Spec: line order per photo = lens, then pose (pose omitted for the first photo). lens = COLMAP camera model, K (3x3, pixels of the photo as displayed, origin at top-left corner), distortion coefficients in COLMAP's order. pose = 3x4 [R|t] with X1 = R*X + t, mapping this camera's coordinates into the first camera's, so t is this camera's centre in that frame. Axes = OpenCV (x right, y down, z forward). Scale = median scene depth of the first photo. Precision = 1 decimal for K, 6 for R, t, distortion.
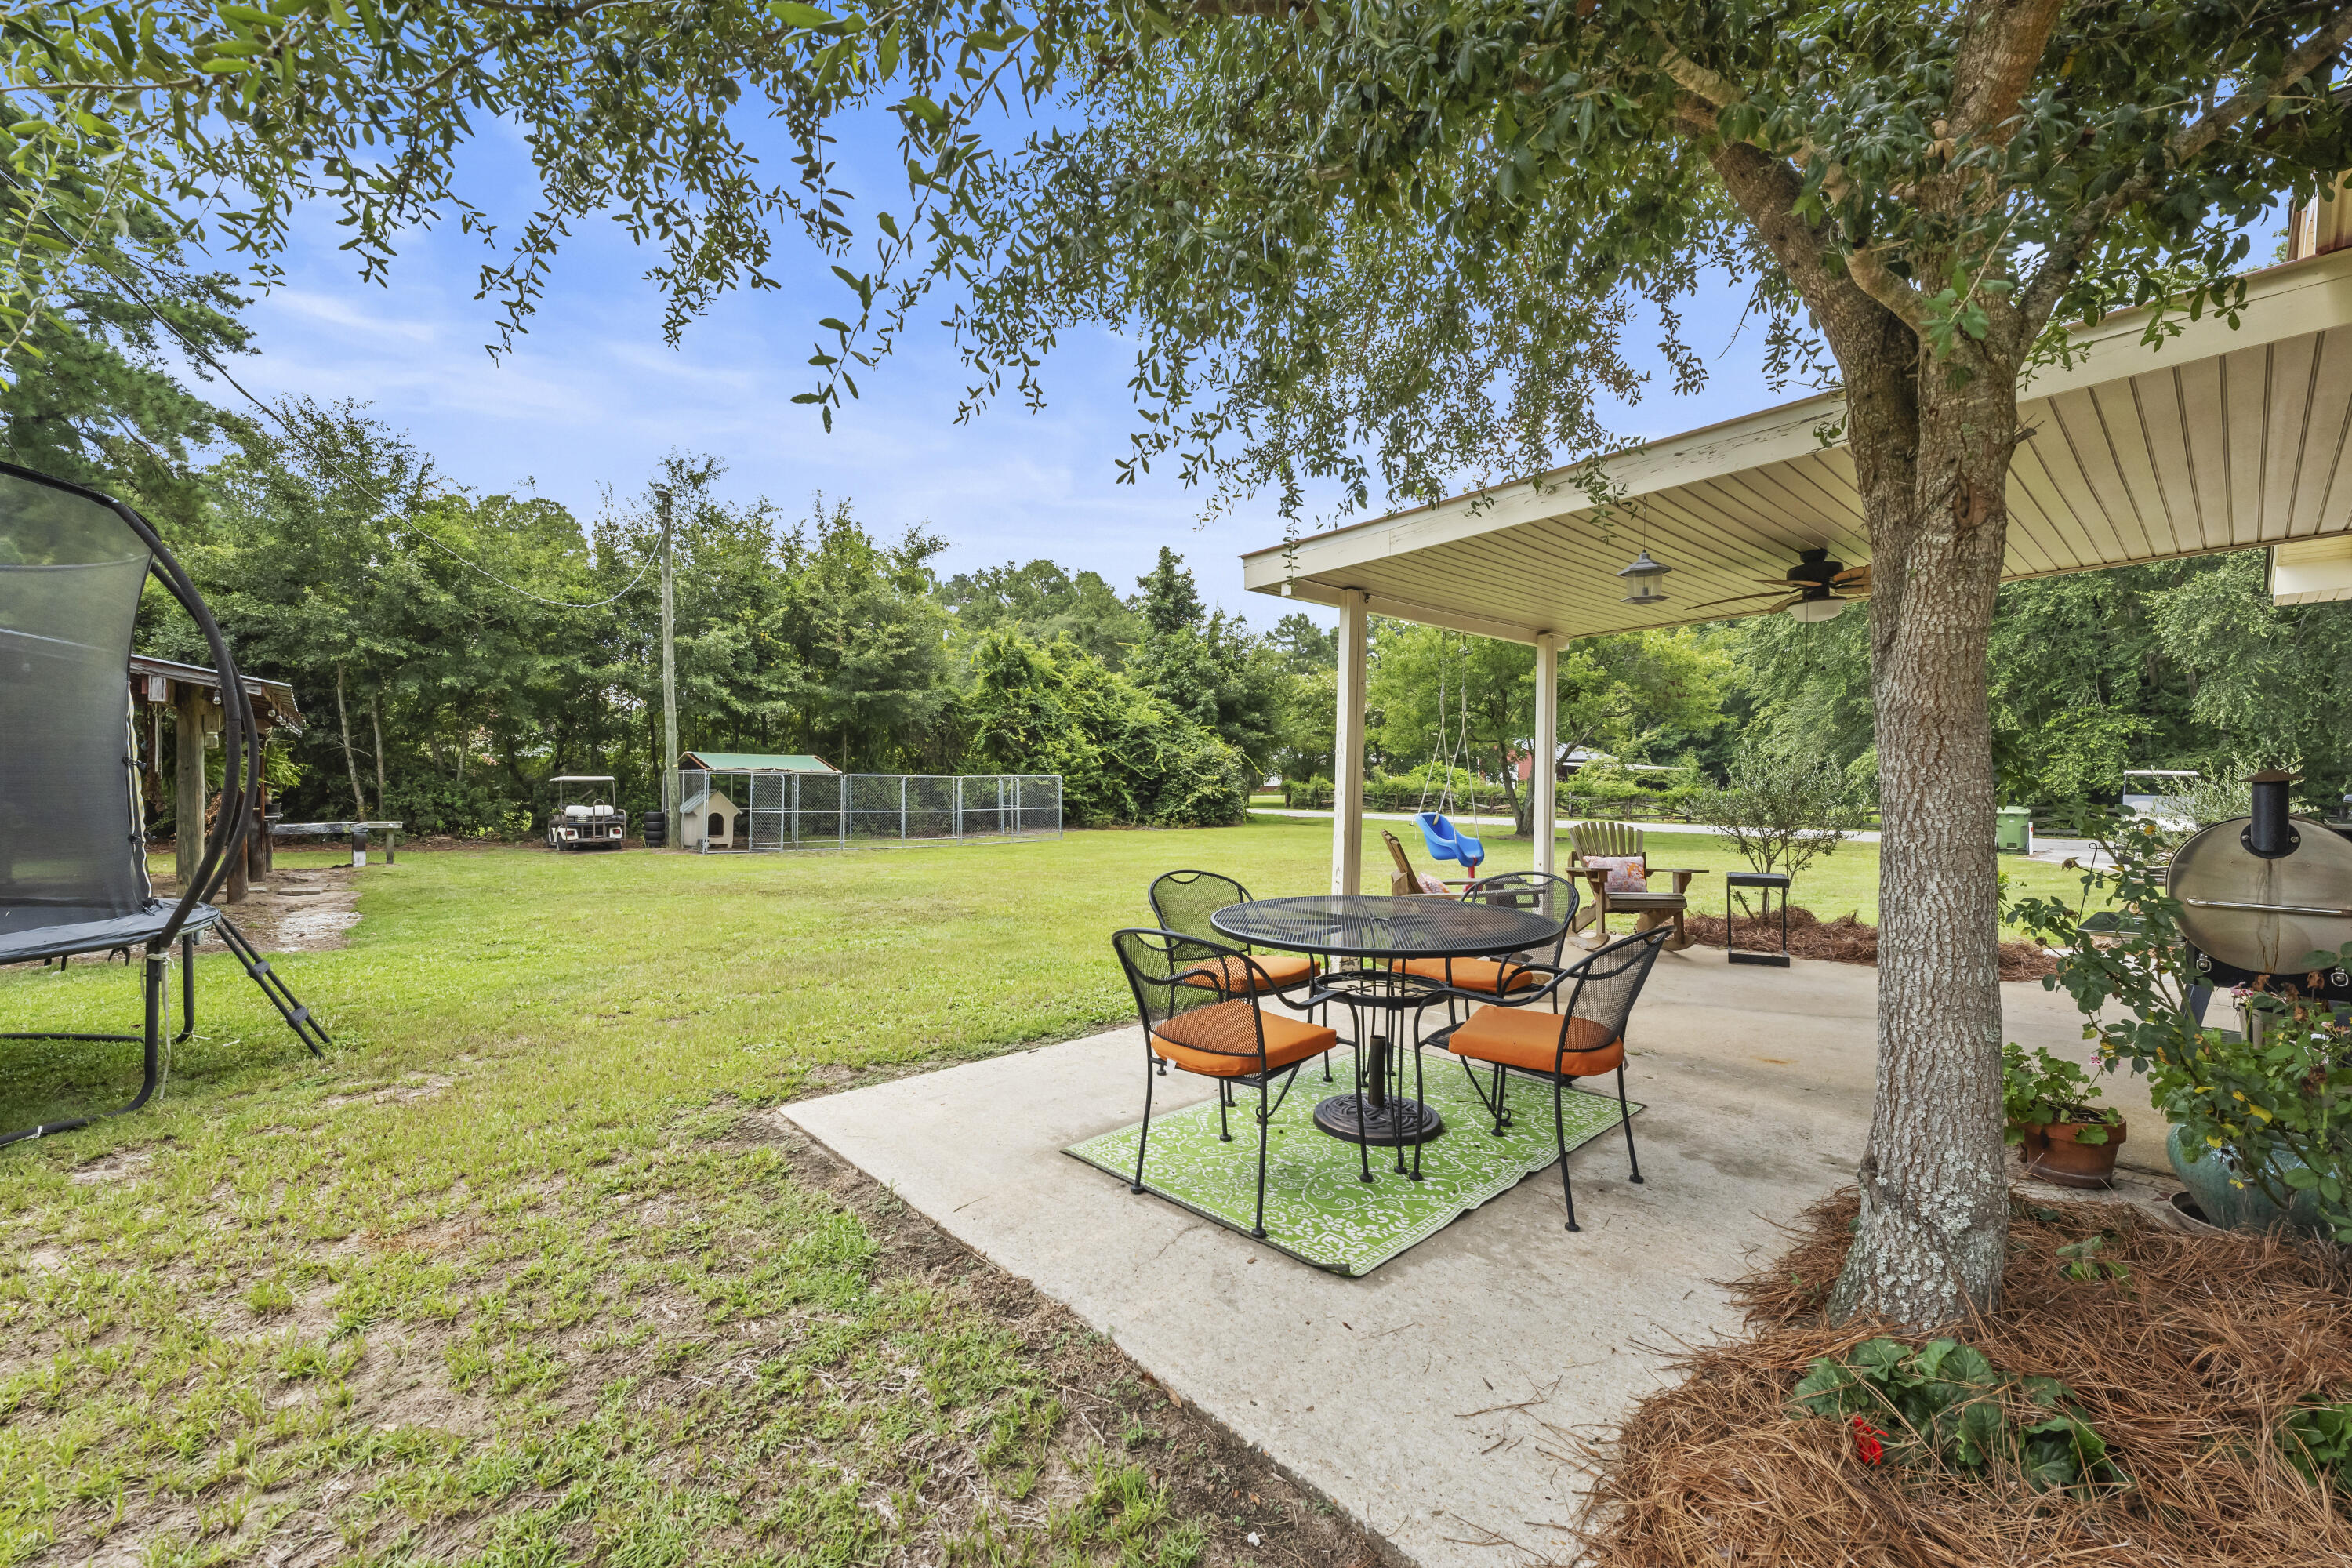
lens RADIAL K [[959.1, 0, 1166.2], [0, 959.1, 787.2], [0, 0, 1]] dist [0.000567, 0.000108]
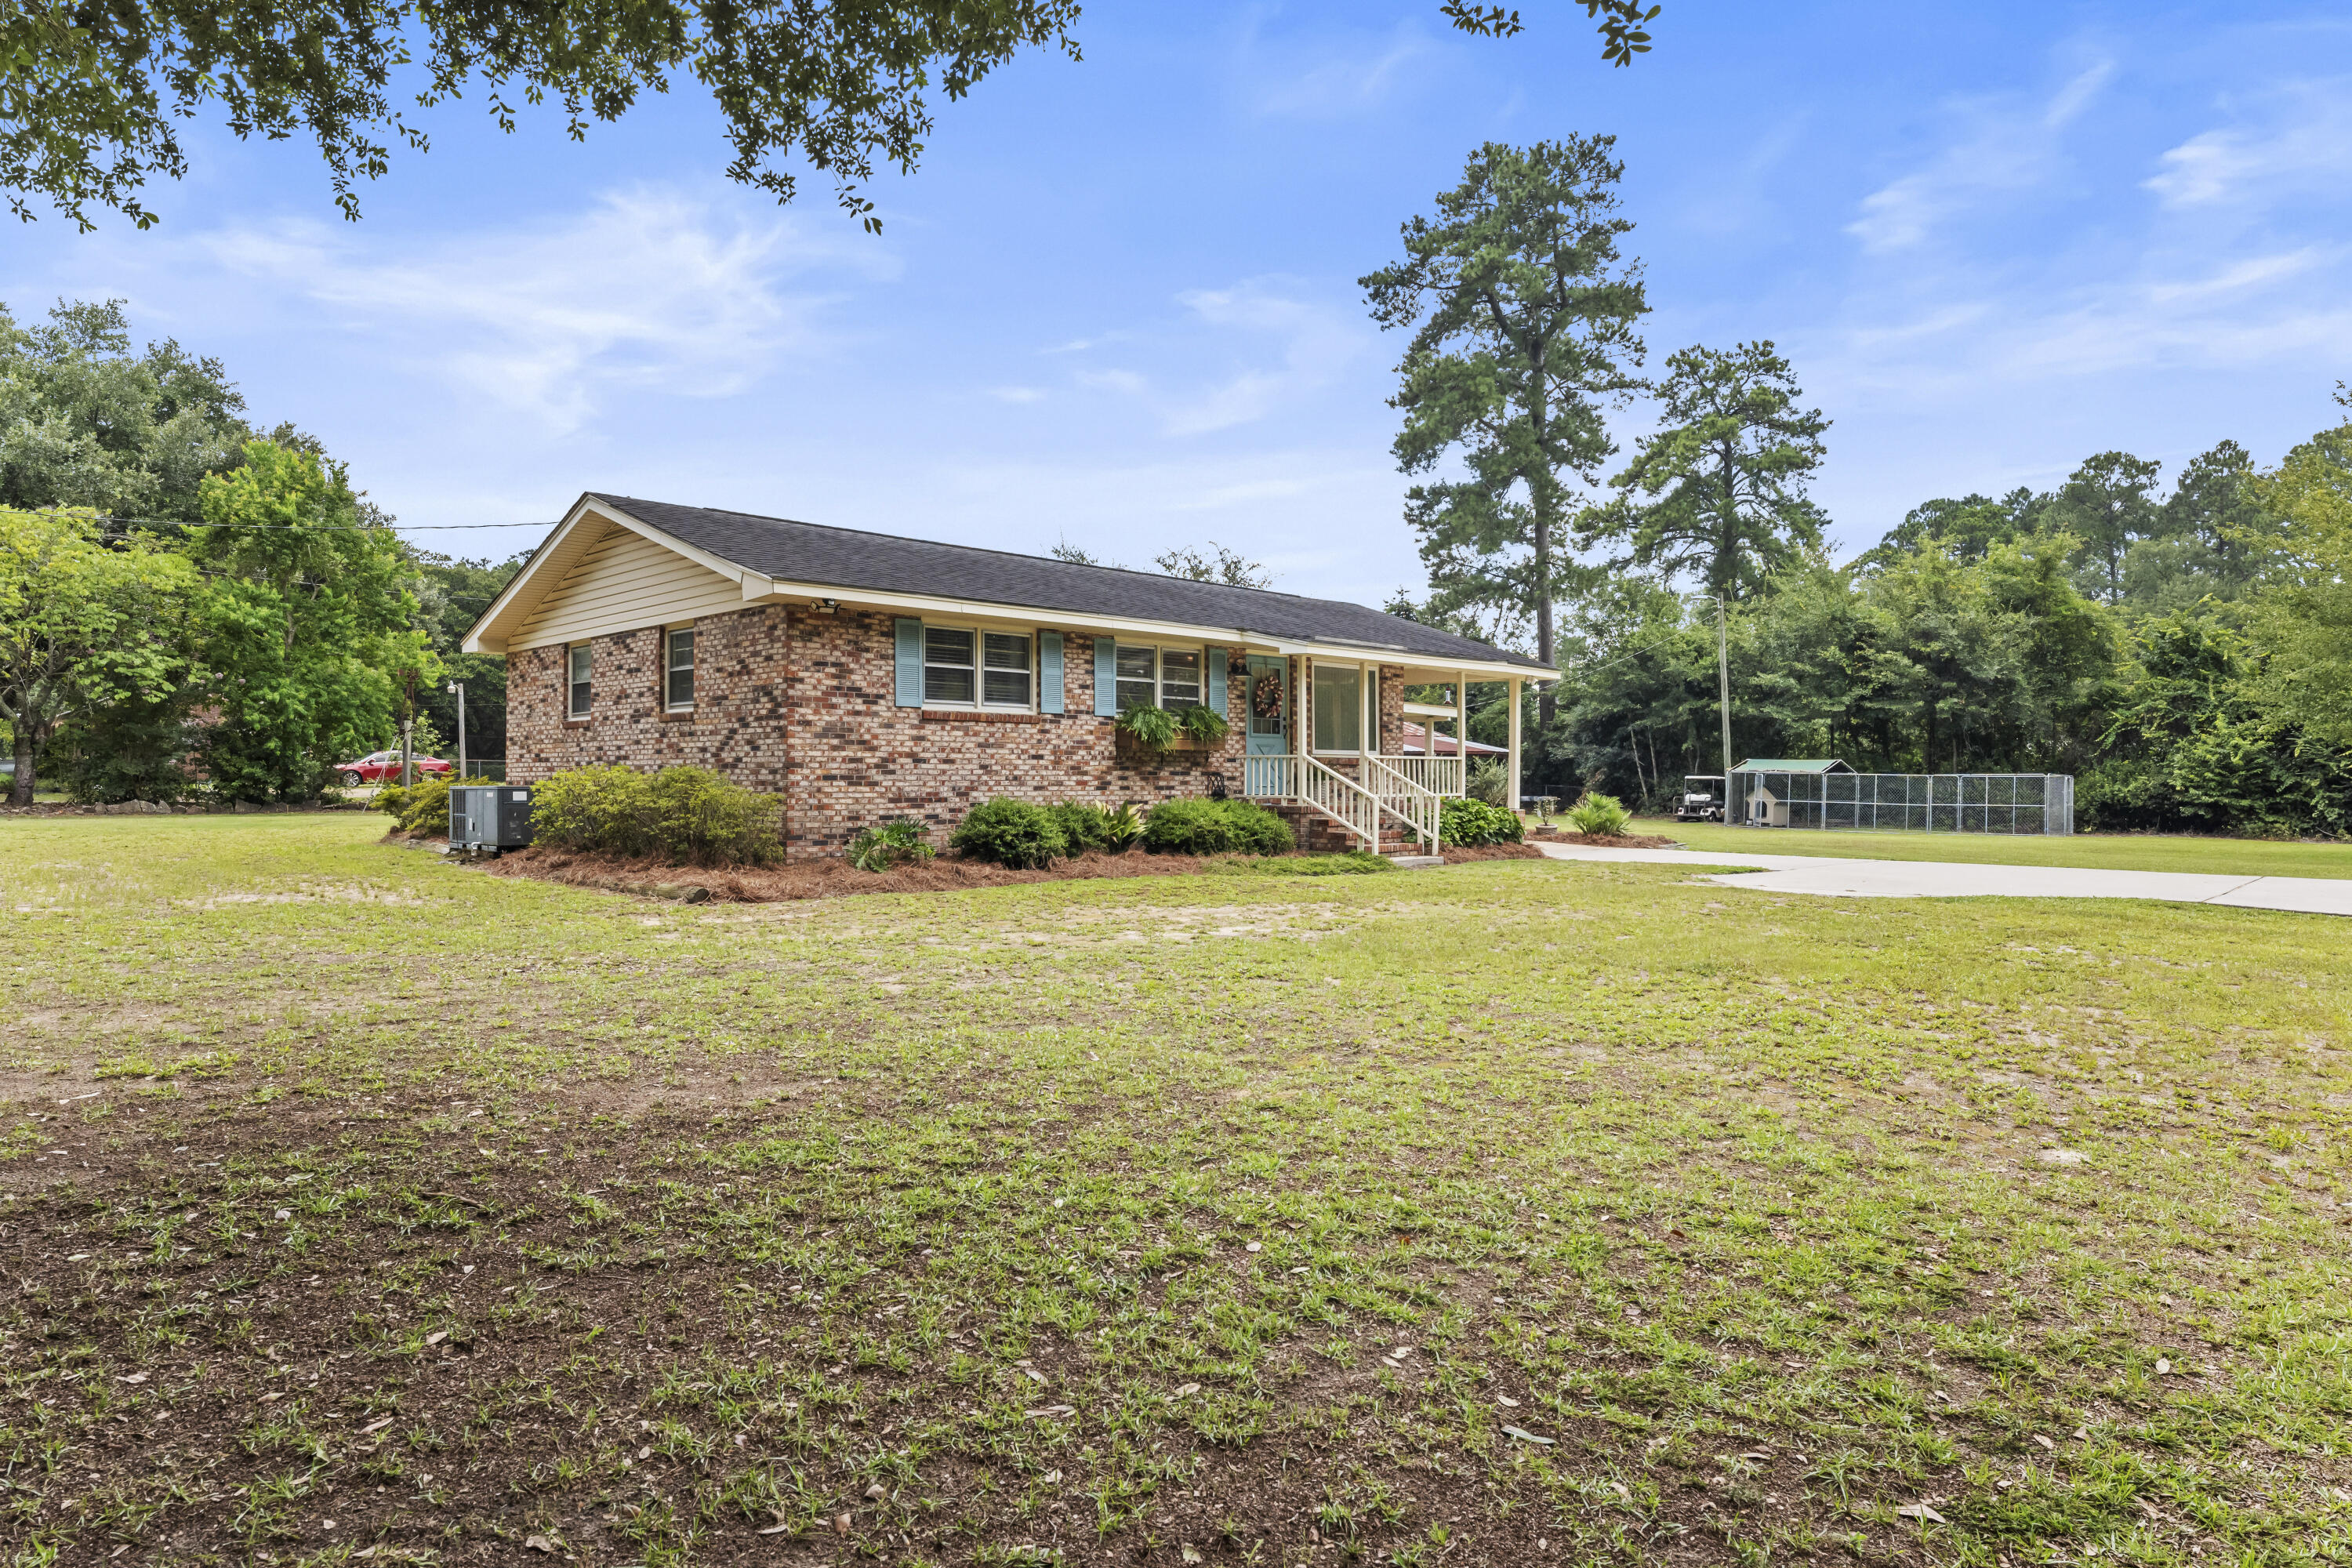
lens RADIAL K [[1379.1, 0, 1173.9], [0, 1379.1, 779.5], [0, 0, 1]] dist [0.001078, -0.000271]
pose [[0.009270, -0.003602, -0.999951, 1.680952], [-0.011528, 0.999927, -0.003709, 0.012543], [0.999891, 0.011562, 0.009228, 0.102489]]
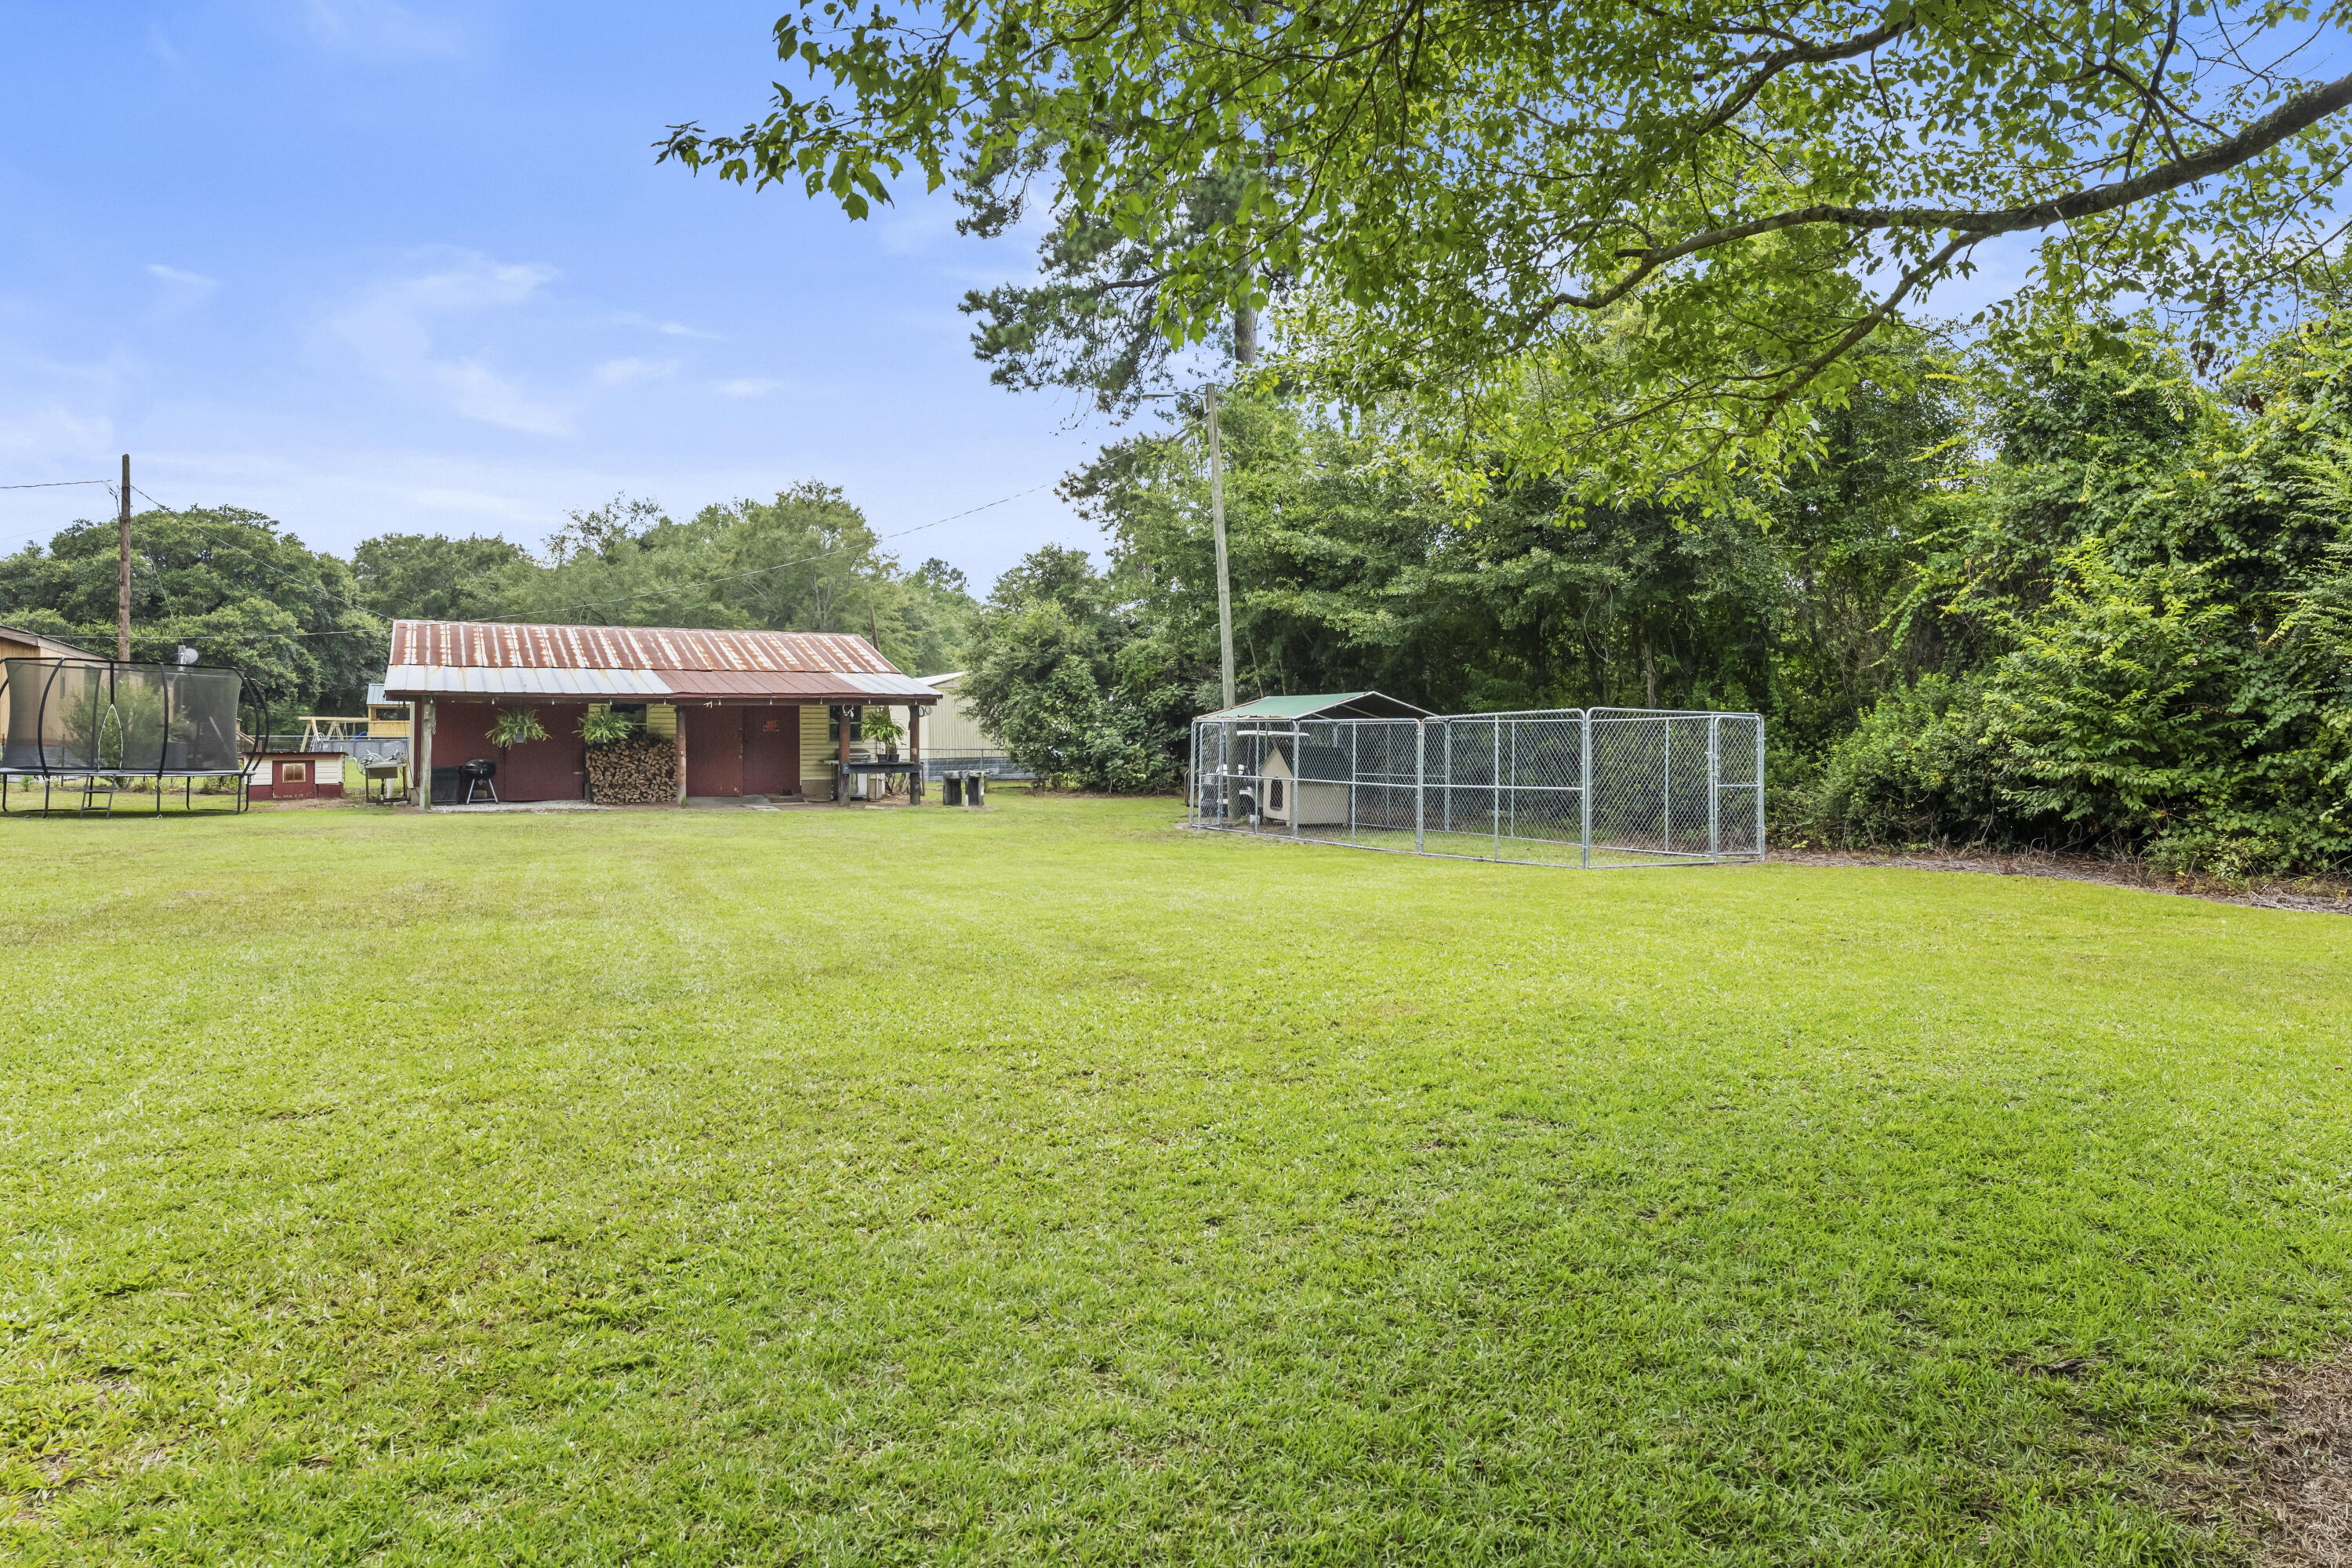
lens RADIAL K [[1355.8, 0, 1186.4], [0, 1355.8, 730.4], [0, 0, 1]] dist [-0.001713, -0.000026]
pose [[-0.229807, -0.019259, -0.973046, 0.599393], [-0.002426, 0.999812, -0.019216, 0.010977], [0.973233, -0.002055, -0.229810, 1.237383]]
